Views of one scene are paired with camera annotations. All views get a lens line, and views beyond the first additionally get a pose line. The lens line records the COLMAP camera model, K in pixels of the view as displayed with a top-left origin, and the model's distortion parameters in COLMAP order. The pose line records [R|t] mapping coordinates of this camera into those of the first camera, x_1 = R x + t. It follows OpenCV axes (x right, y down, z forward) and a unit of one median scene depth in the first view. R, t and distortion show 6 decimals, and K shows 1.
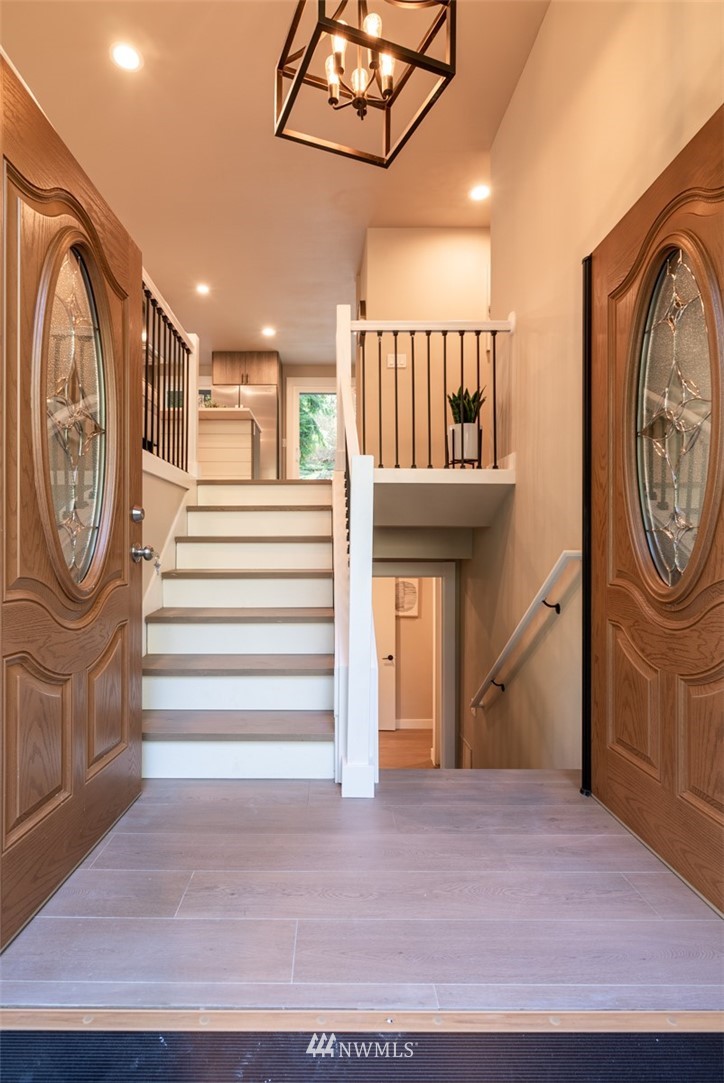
lens RADIAL K [[495.1, 0, 357.3], [0, 495.1, 538.2], [0, 0, 1]] dist [-0.001725, 0.000826]
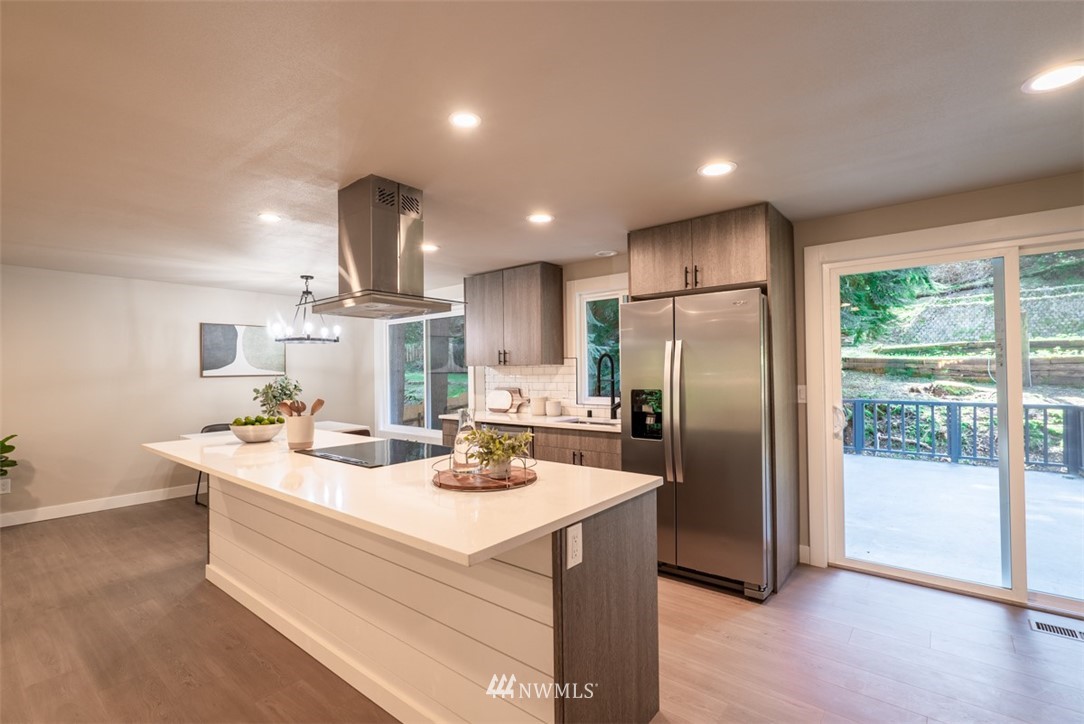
lens RADIAL K [[495.6, 0, 534.7], [0, 495.6, 364.5], [0, 0, 1]] dist [-0.001725, 0.000826]
pose [[0.754267, -0.022121, -0.656195, -0.036047], [0.014353, 0.999749, -0.017205, -0.234571], [0.656411, 0.003559, 0.754395, 0.556327]]
